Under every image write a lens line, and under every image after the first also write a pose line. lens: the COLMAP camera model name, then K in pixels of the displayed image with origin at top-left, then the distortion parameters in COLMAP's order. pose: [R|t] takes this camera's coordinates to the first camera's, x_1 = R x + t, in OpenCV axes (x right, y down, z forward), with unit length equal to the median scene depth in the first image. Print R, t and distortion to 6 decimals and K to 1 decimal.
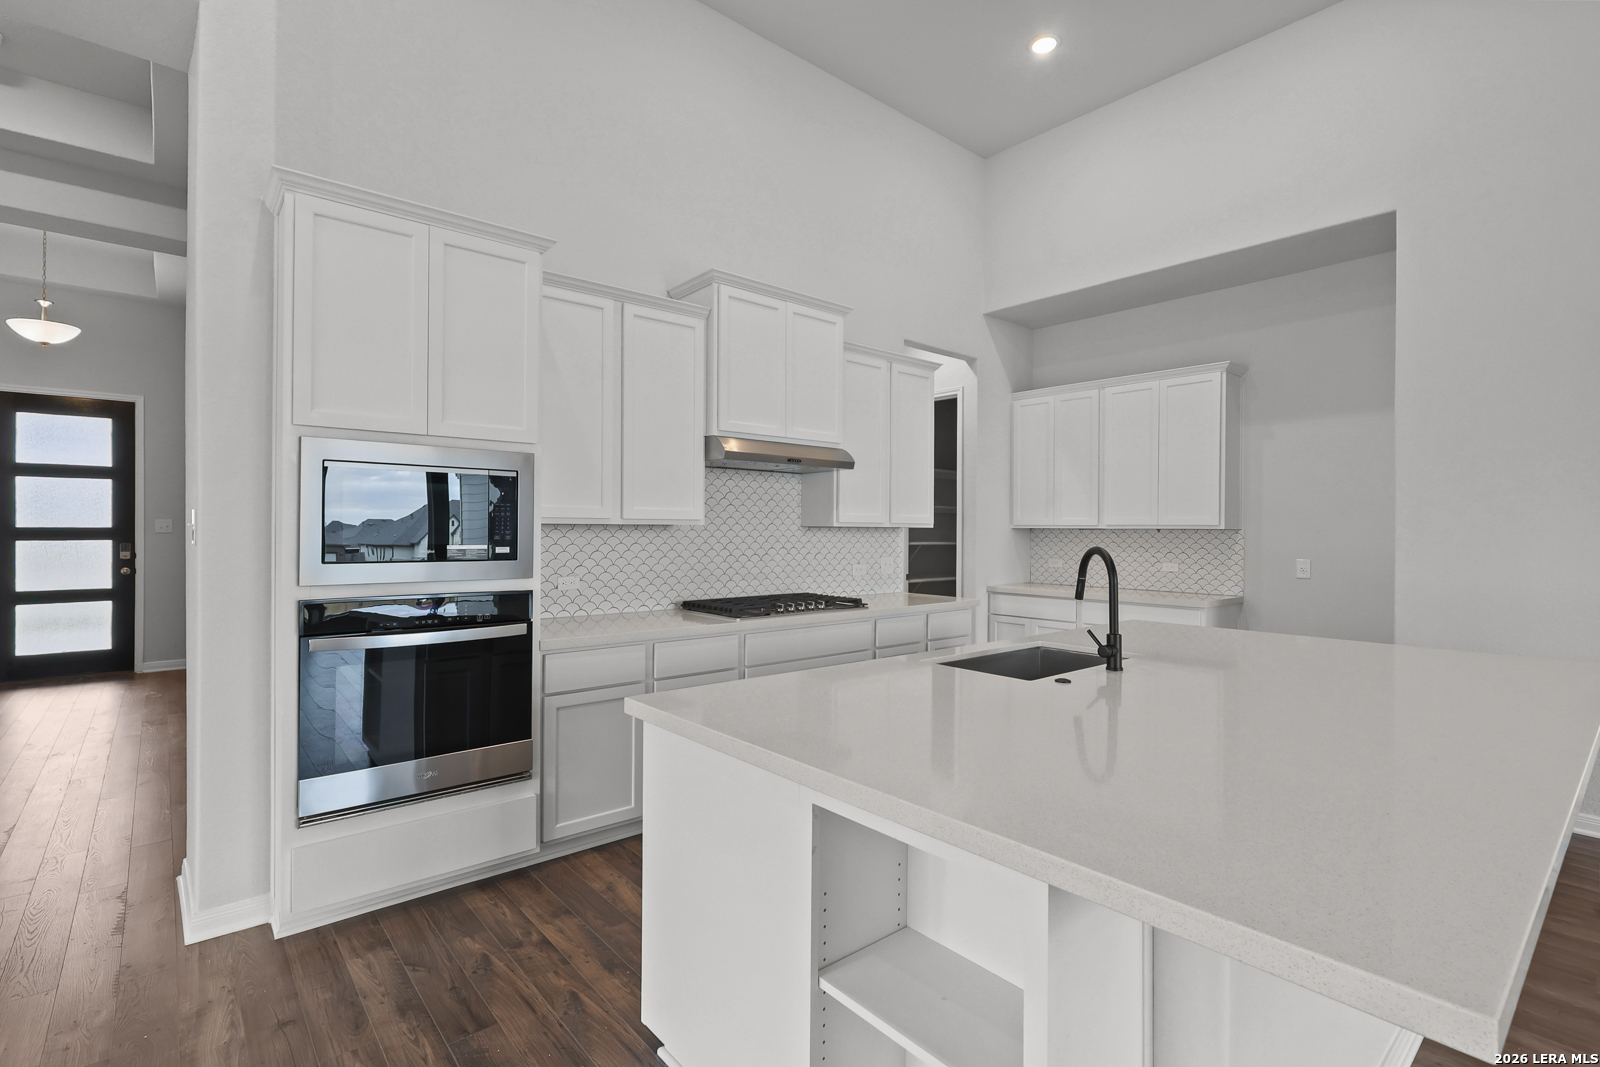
lens RADIAL K [[746.6, 0, 799.5], [0, 746.6, 528.8], [0, 0, 1]] dist [0.000976, 0.000077]
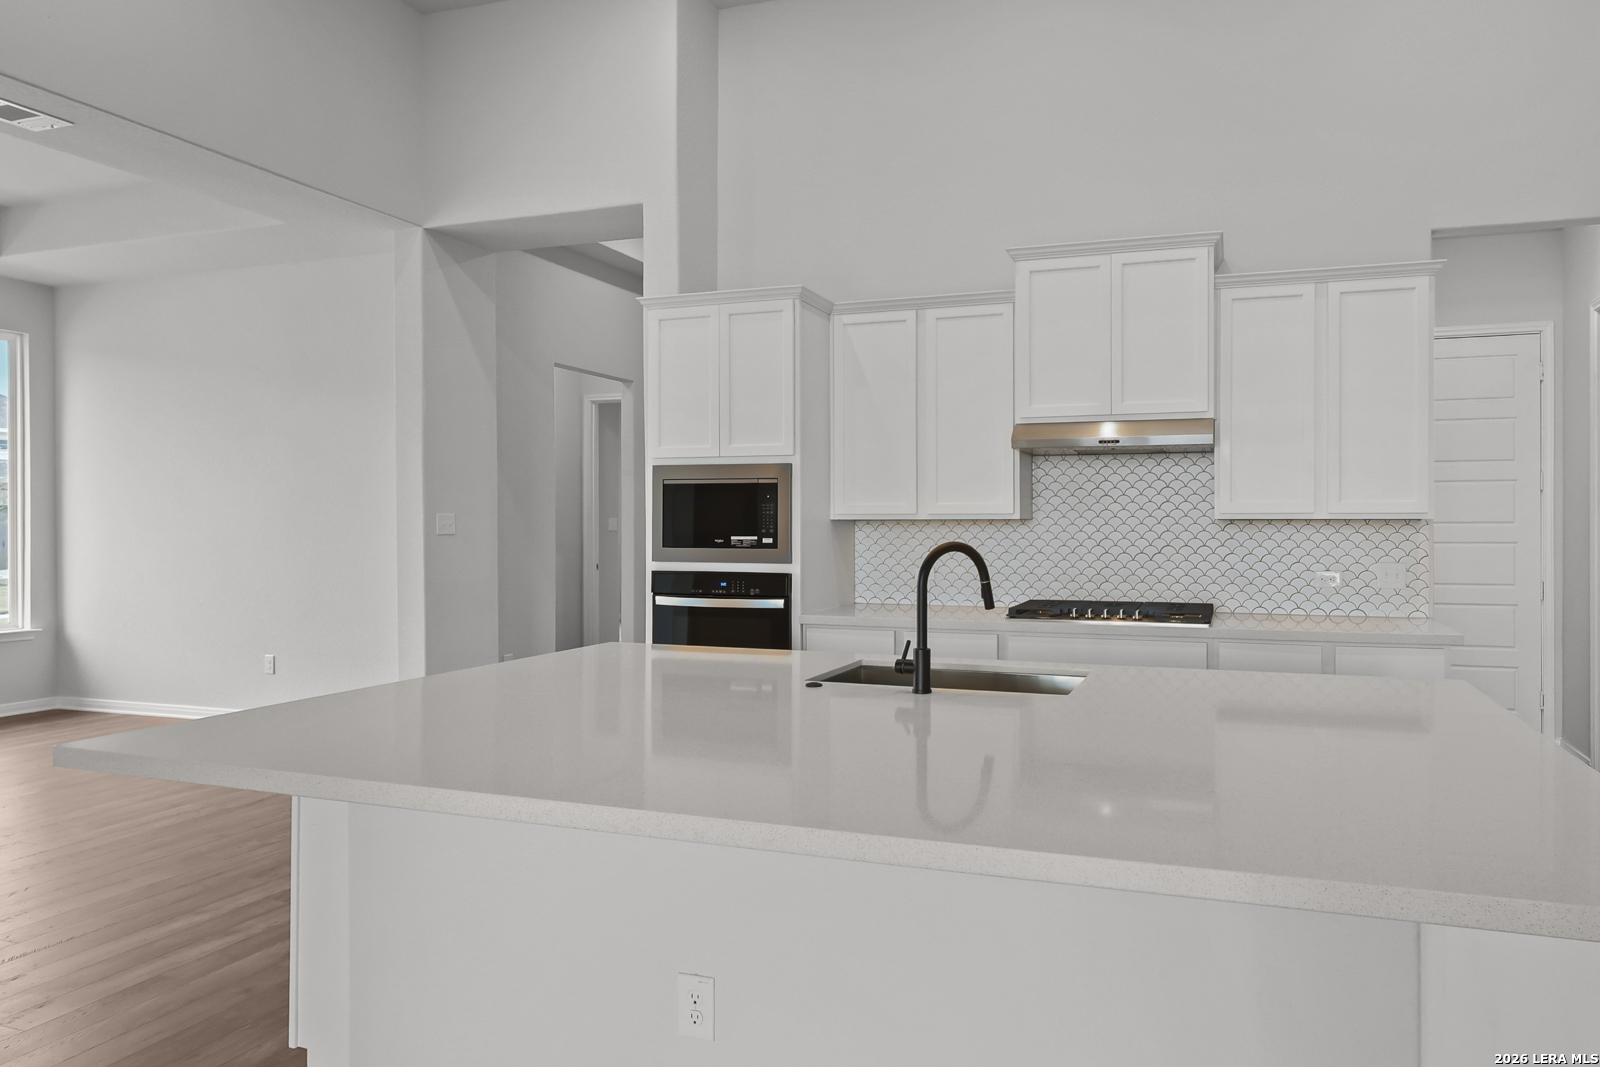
lens RADIAL K [[917.1, 0, 971.2], [0, 917.1, 526.8], [0, 0, 1]] dist [-0.001246, 0.000981]
pose [[0.551691, -0.003216, -0.834043, 0.677166], [0.004344, 0.999990, -0.000983, 0.004813], [0.834037, -0.003081, 0.551699, 0.258998]]
